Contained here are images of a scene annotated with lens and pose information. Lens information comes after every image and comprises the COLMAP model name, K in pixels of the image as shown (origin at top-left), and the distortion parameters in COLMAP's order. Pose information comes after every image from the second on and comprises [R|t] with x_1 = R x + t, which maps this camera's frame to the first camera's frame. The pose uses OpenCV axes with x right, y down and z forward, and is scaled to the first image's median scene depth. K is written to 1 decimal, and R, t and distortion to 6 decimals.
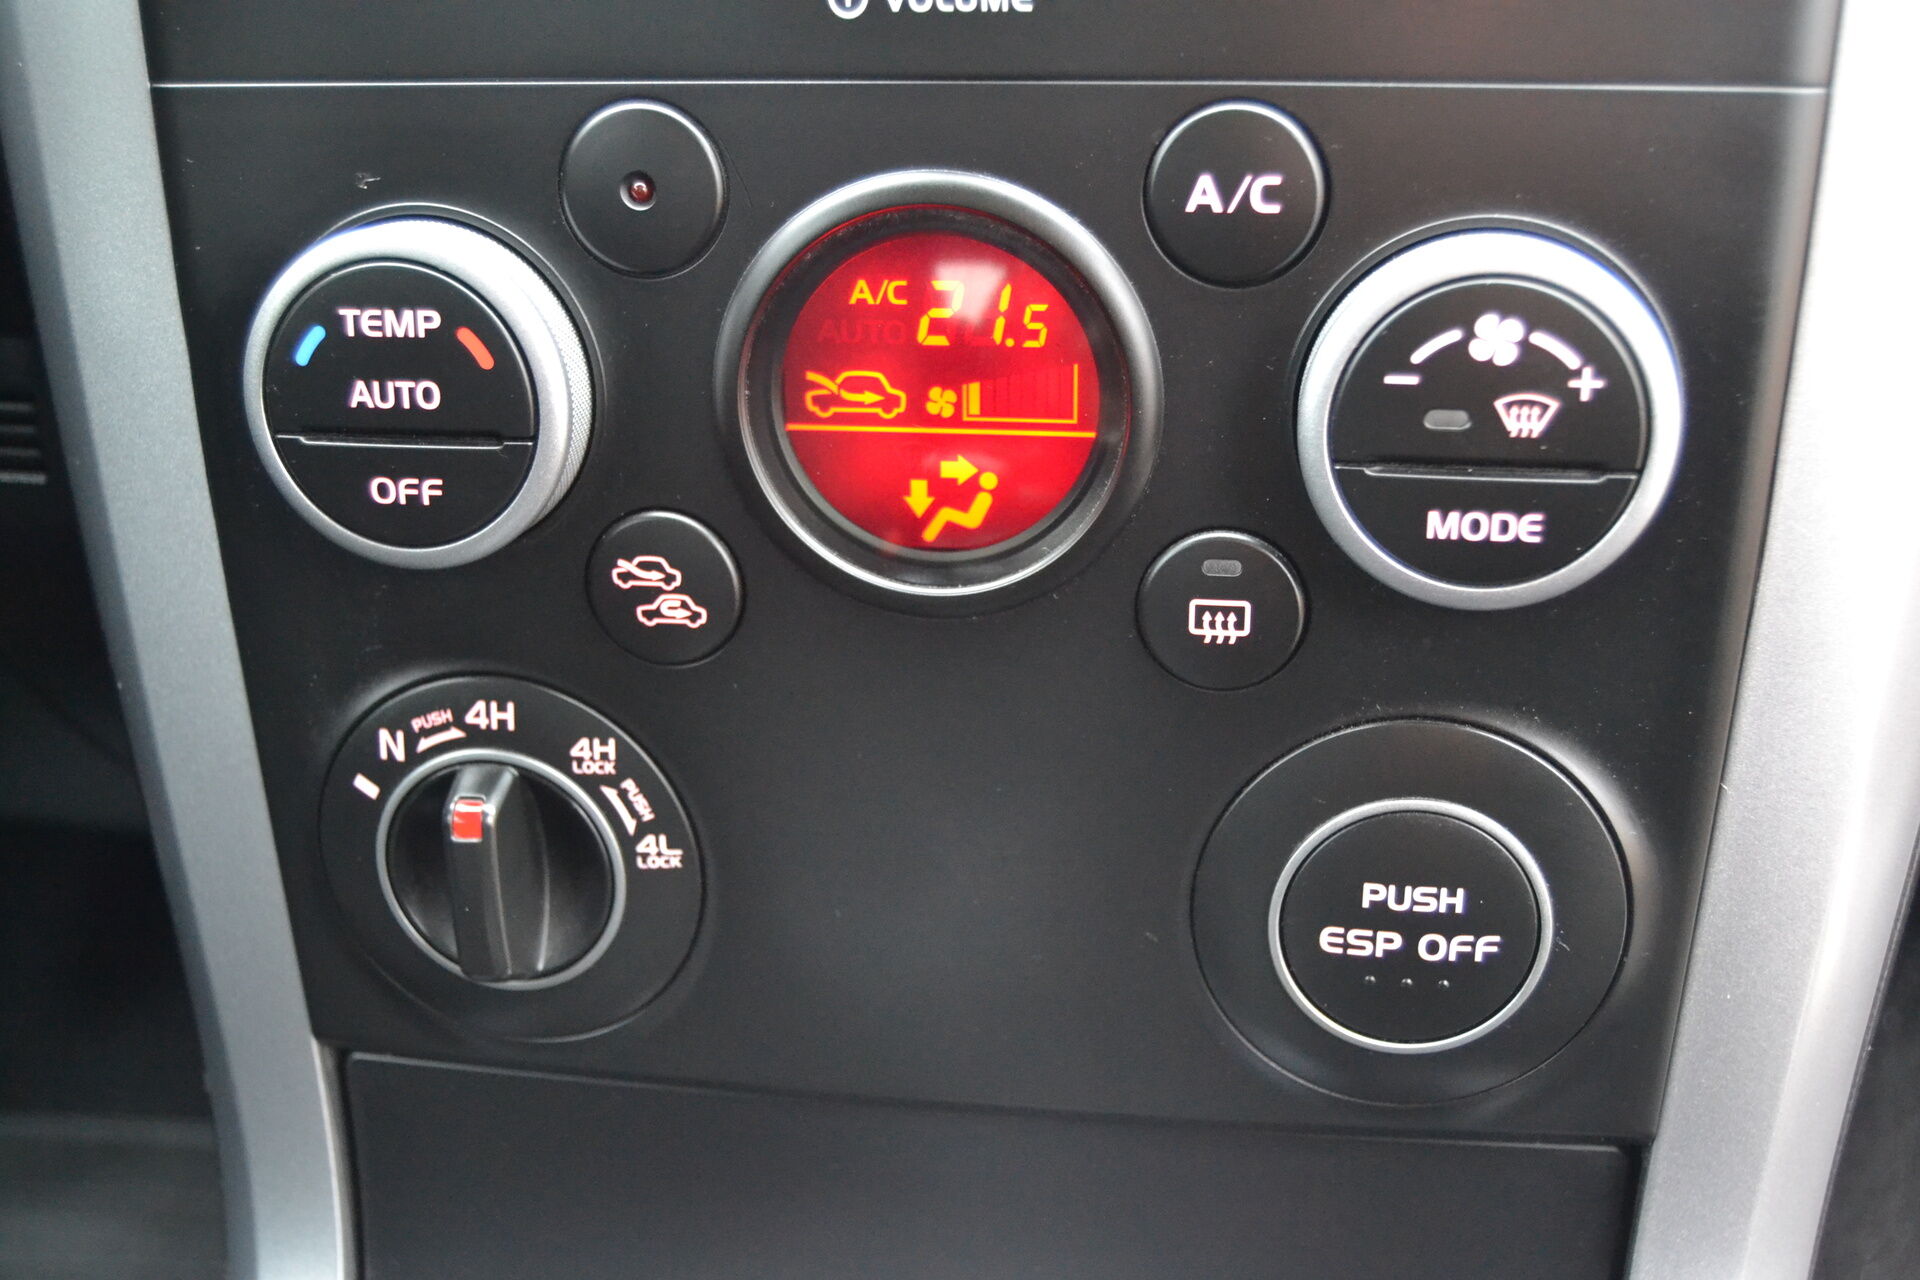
lens RADIAL K [[1992.8, 0, 960.0], [0, 1992.8, 640.0], [0, 0, 1]] dist [-0.060802, 0.000836]
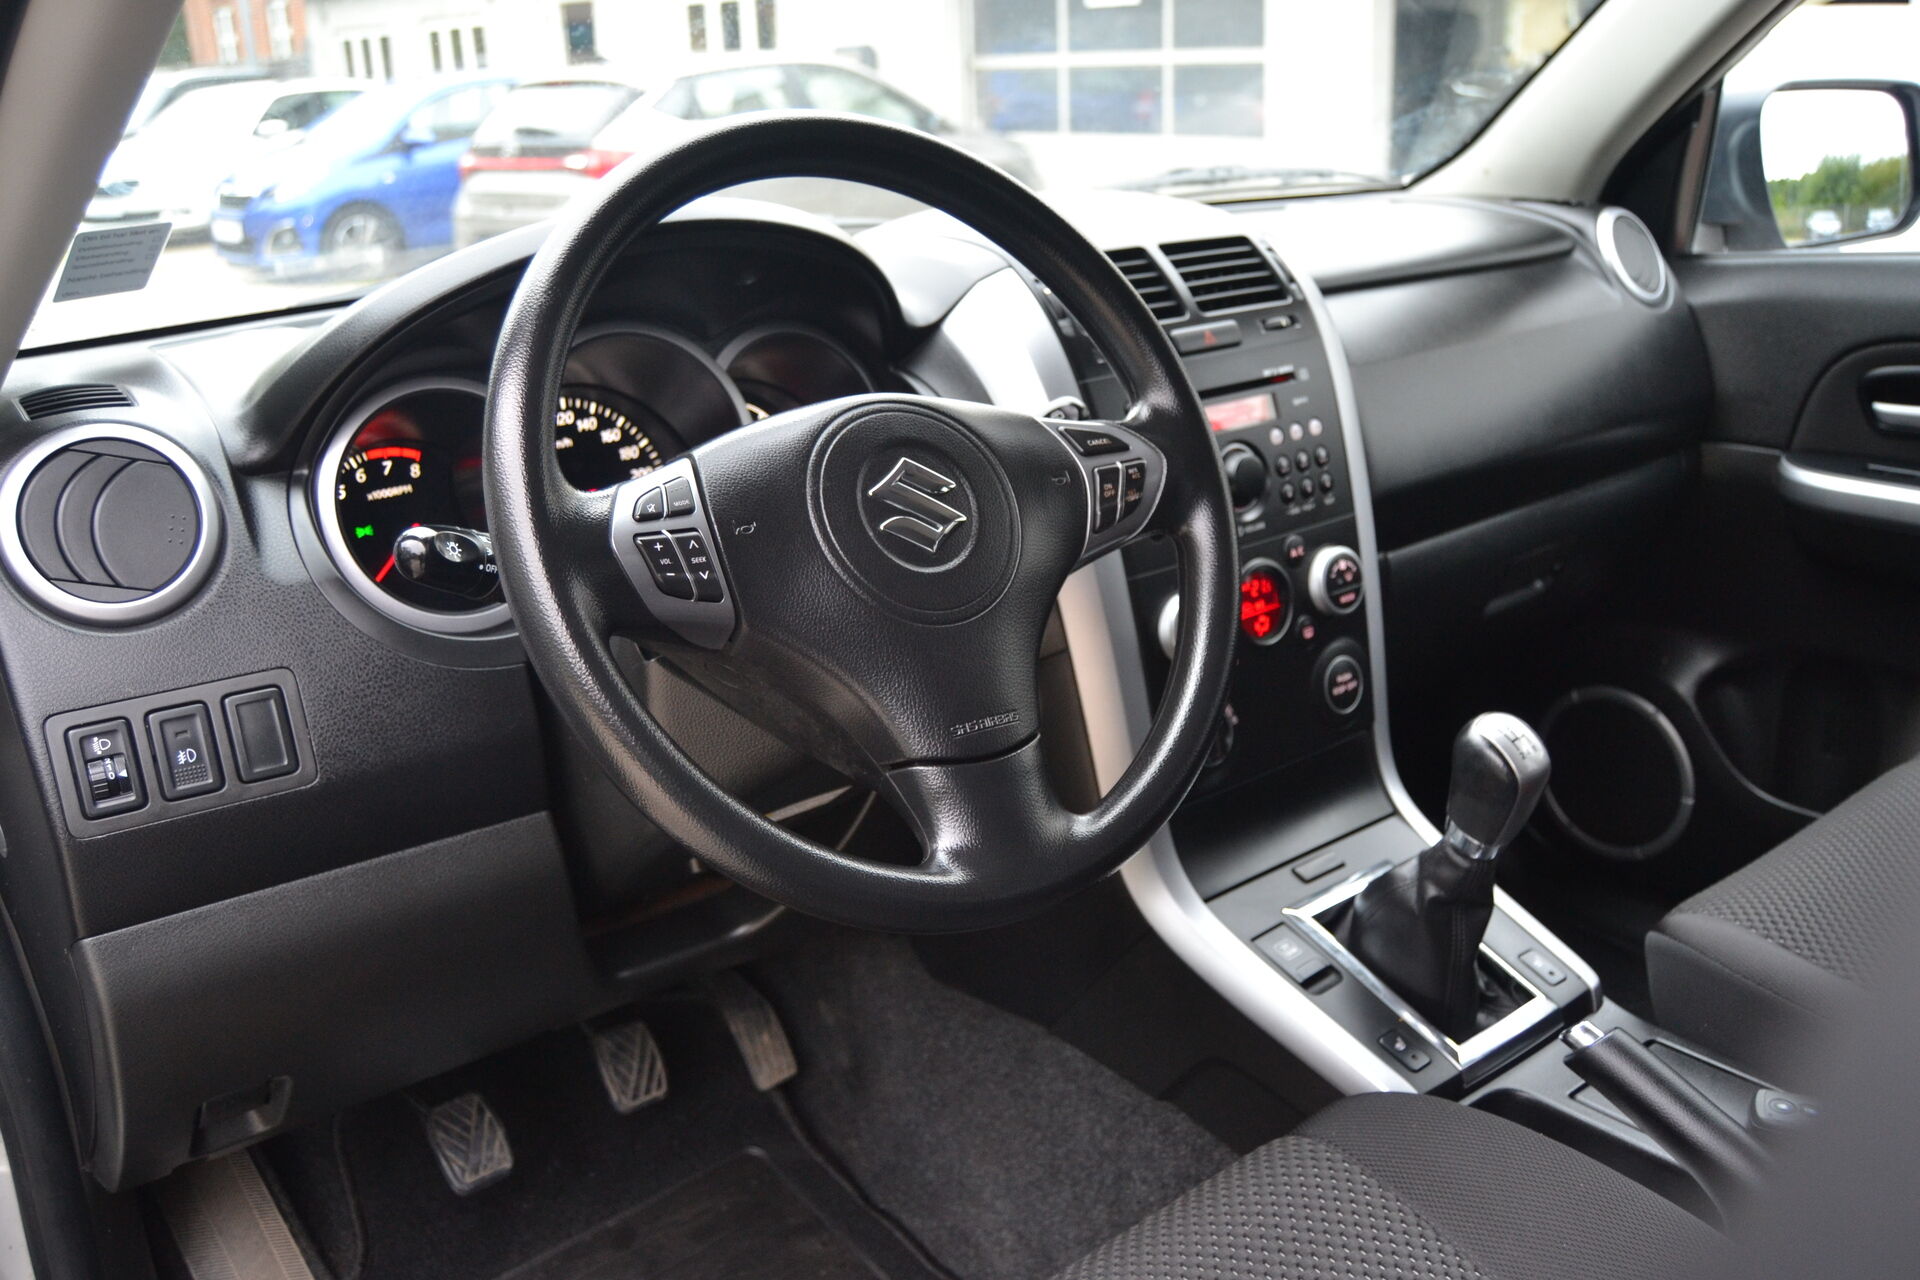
lens RADIAL K [[1646.4, 0, 960.0], [0, 1646.4, 640.0], [0, 0, 1]] dist [-0.056940, 0.001233]
pose [[0.691288, -0.228947, 0.685349, -3.347130], [0.384745, 0.919469, -0.080922, 0.003935], [-0.611630, 0.319625, 0.723705, -1.479812]]
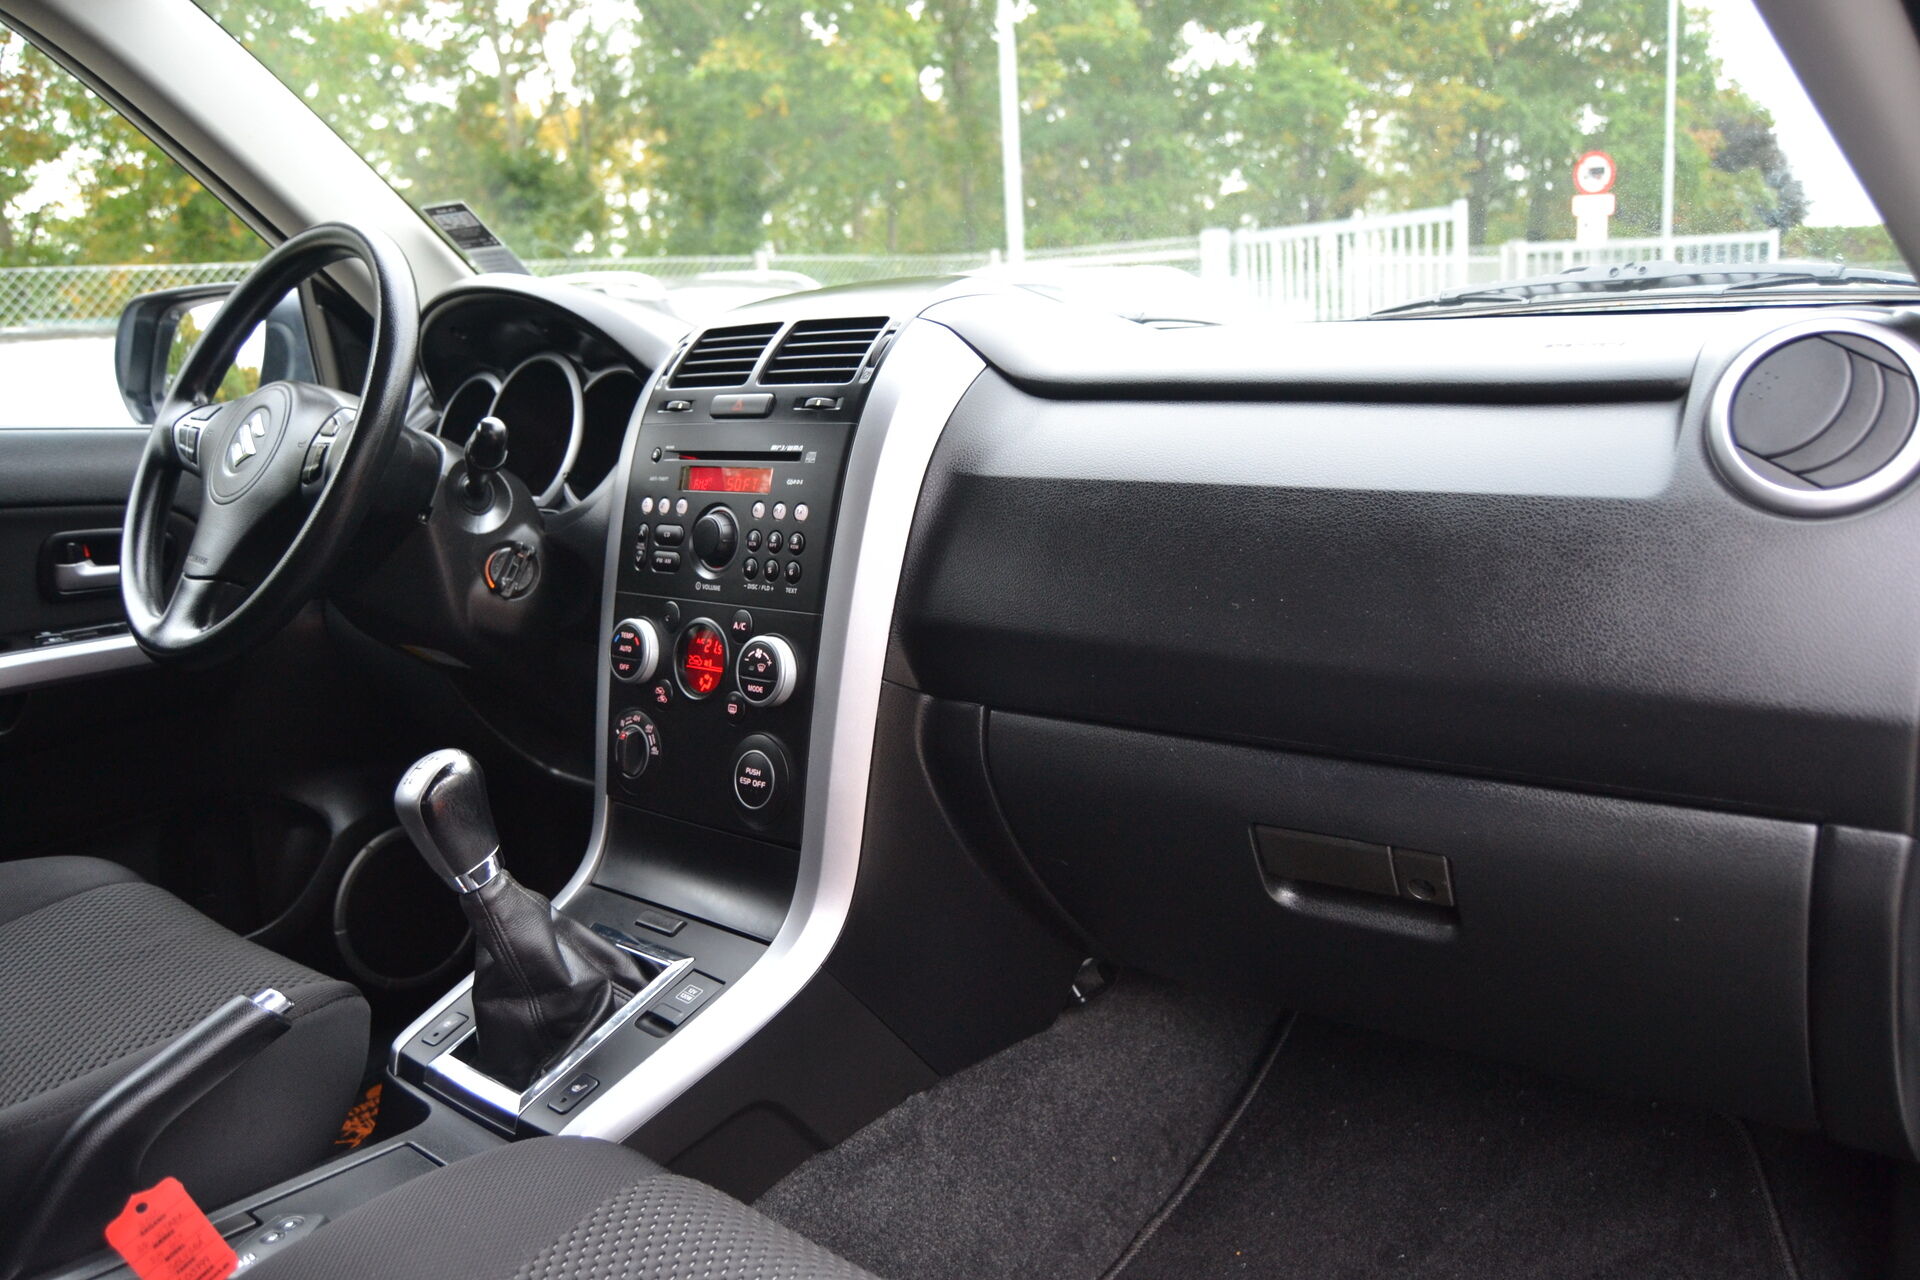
lens RADIAL K [[1525.2, 0, 995.0], [0, 1525.2, 642.3], [0, 0, 1]] dist [-0.118564, 0.110287]
pose [[0.854236, 0.101953, -0.509791, 2.625192], [-0.259430, 0.933363, -0.248053, 0.610755], [0.450530, 0.344151, 0.823761, -1.915864]]
